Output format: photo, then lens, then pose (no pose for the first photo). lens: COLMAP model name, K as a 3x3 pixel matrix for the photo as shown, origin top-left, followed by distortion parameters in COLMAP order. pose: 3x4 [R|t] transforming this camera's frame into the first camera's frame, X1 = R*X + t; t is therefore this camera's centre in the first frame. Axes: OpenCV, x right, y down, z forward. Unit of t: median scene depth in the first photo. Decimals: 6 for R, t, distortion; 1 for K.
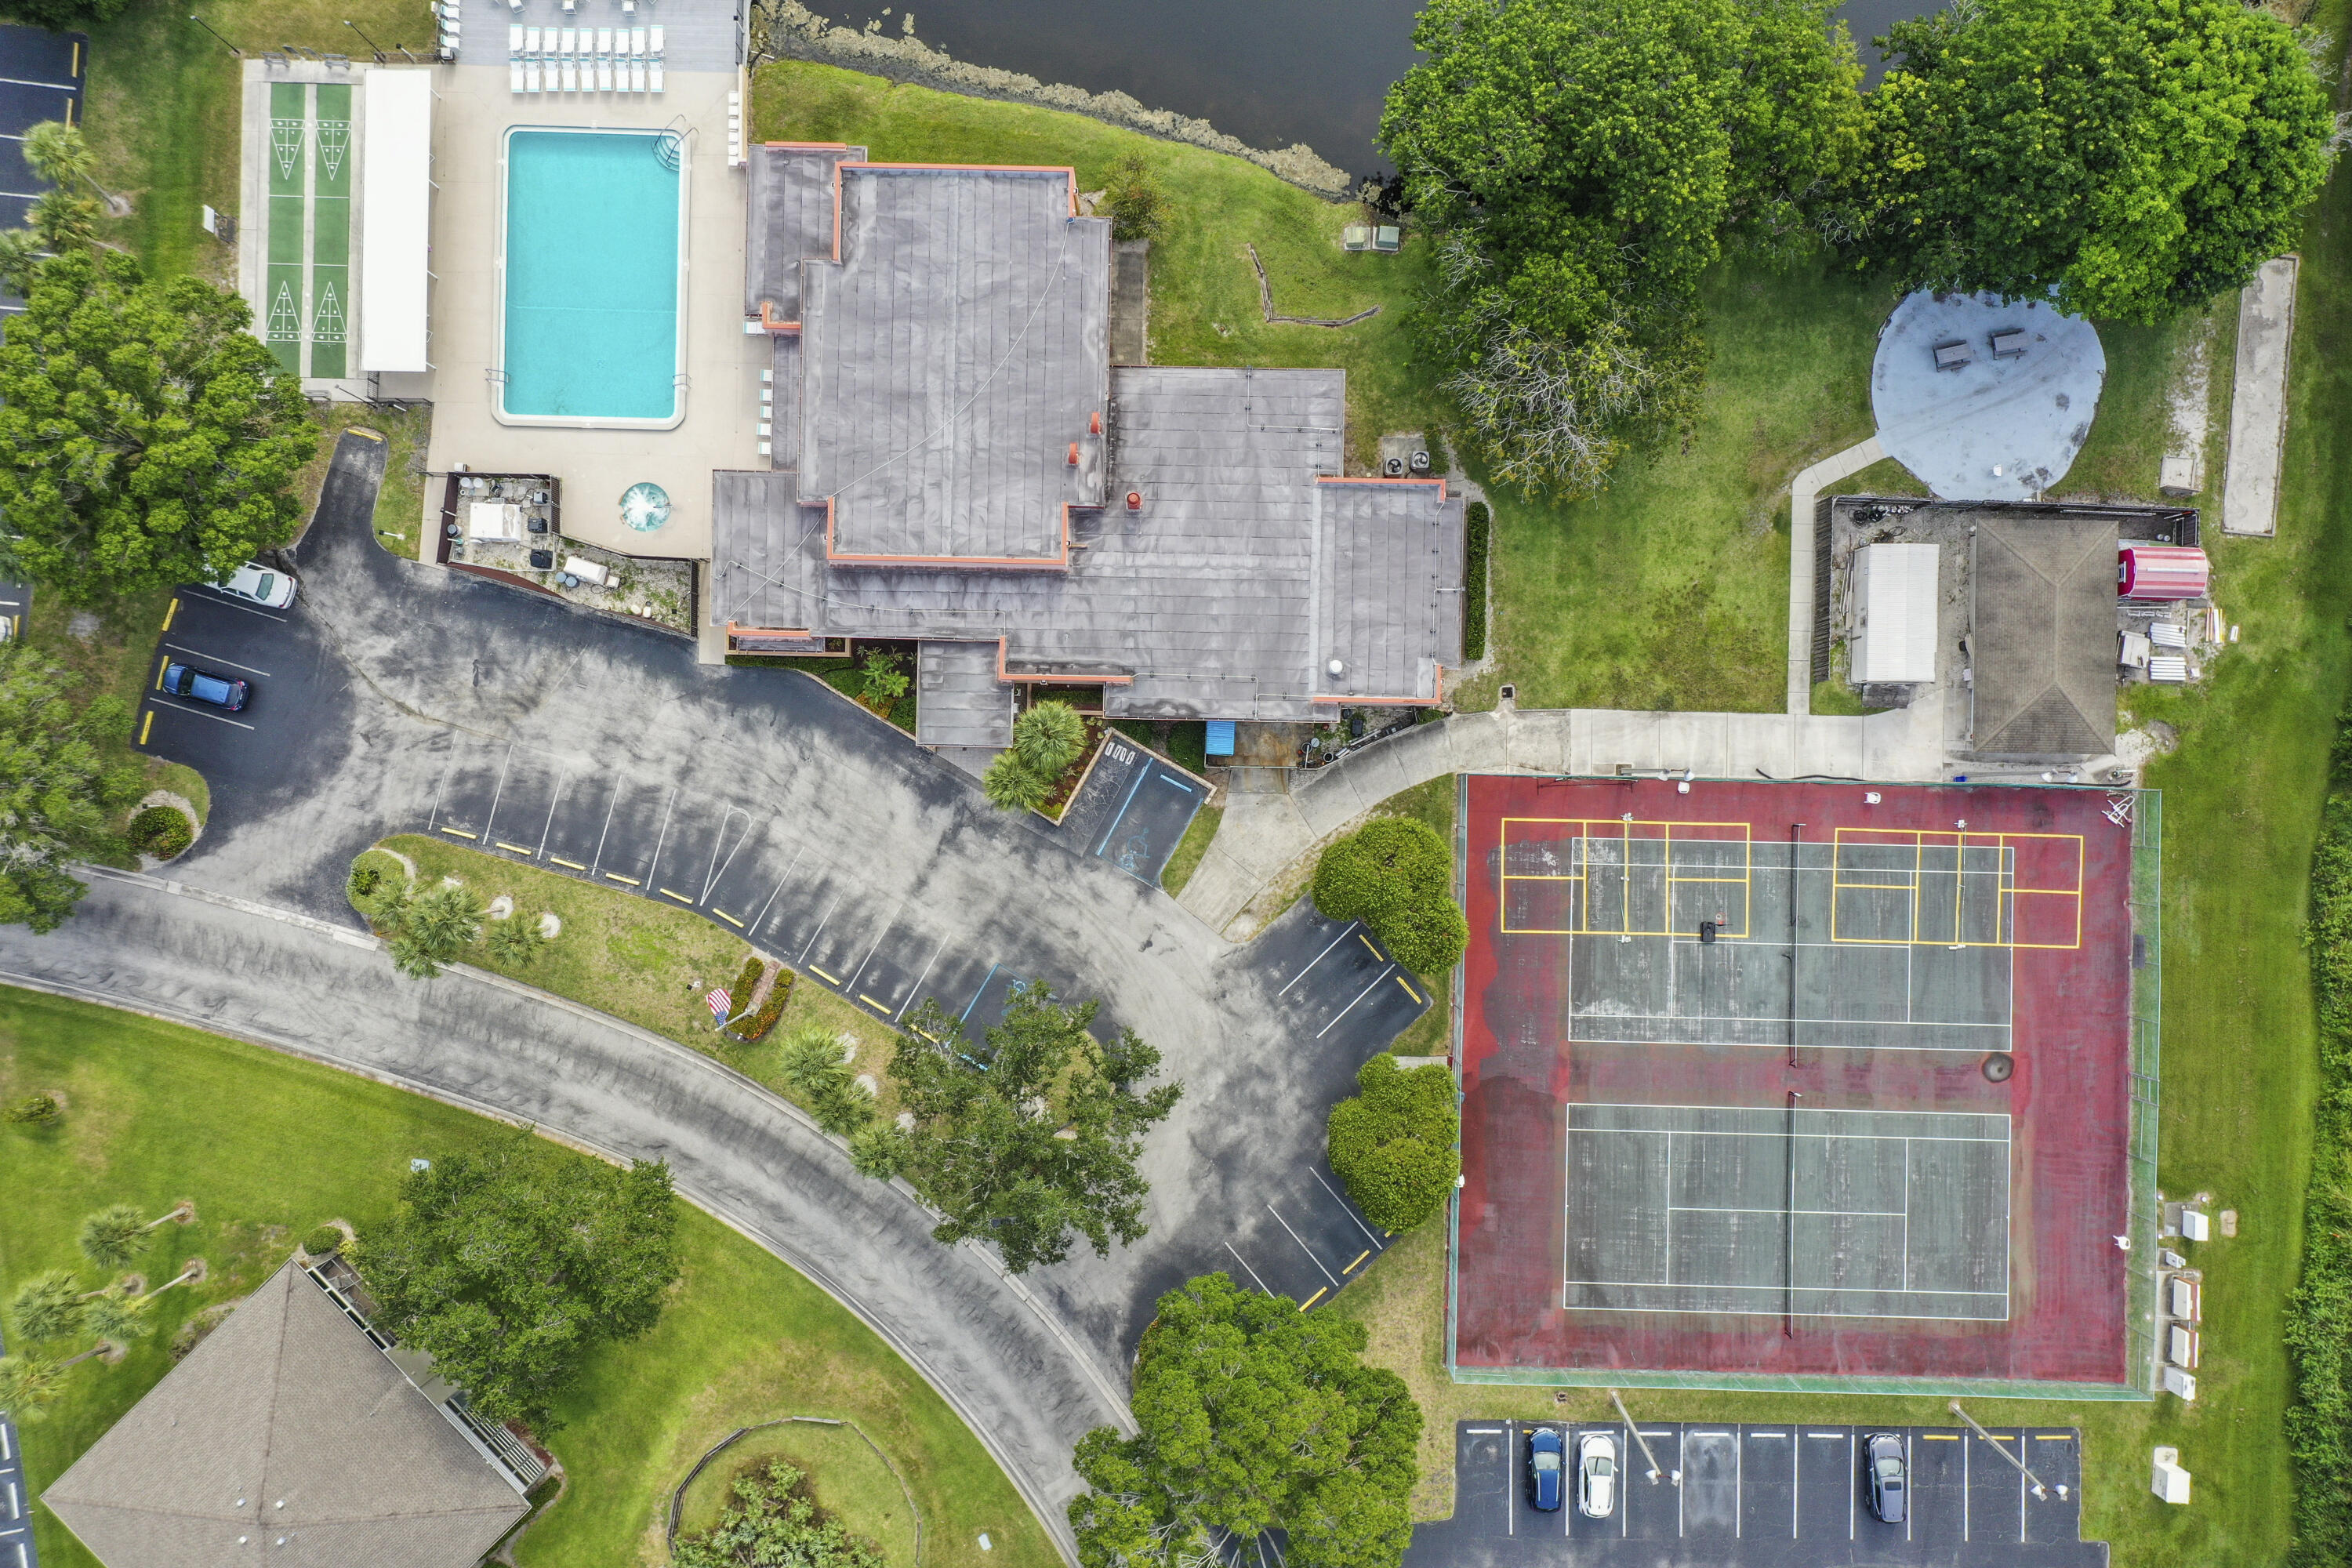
lens RADIAL K [[1889.4, 0, 1176.0], [0, 1889.4, 784.0], [0, 0, 1]] dist [0.003005, 0.000649]
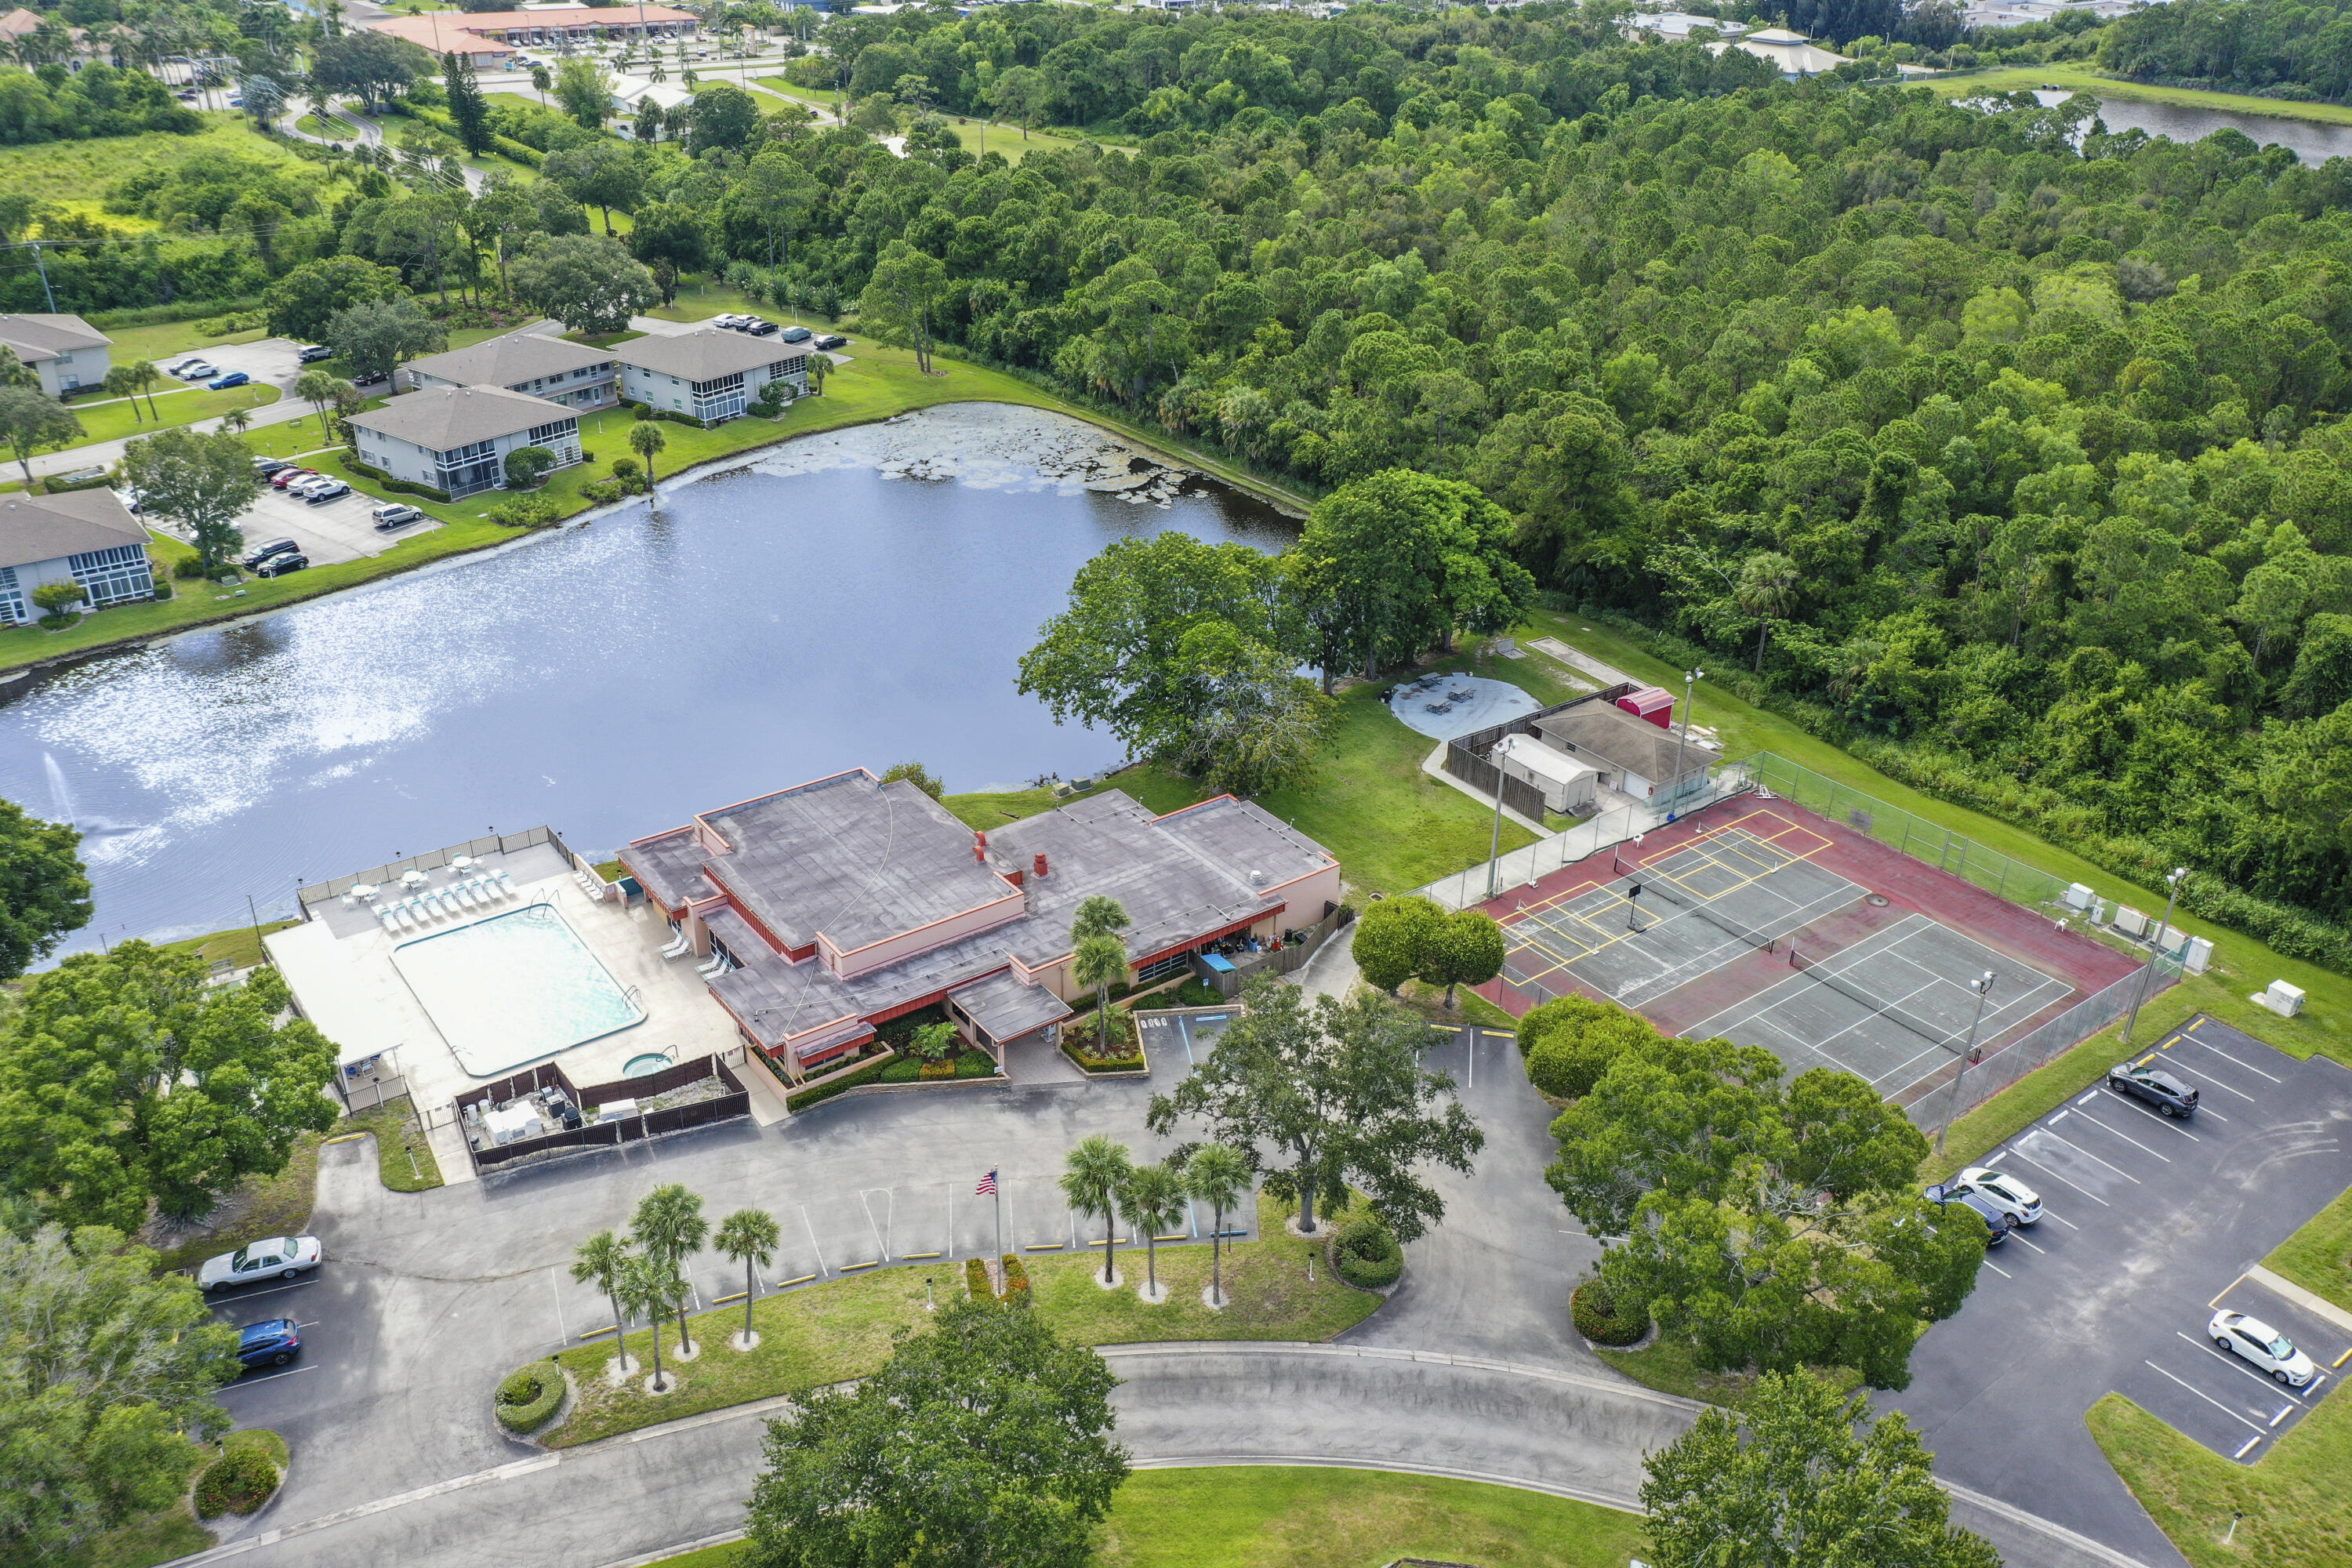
lens RADIAL K [[1889.4, 0, 1176.0], [0, 1889.4, 784.0], [0, 0, 1]] dist [0.003005, 0.000649]
pose [[0.789573, -0.269302, 0.551408, -0.581977], [0.613278, 0.377844, -0.693632, 0.693602], [-0.021550, 0.885839, 0.463492, 0.373382]]
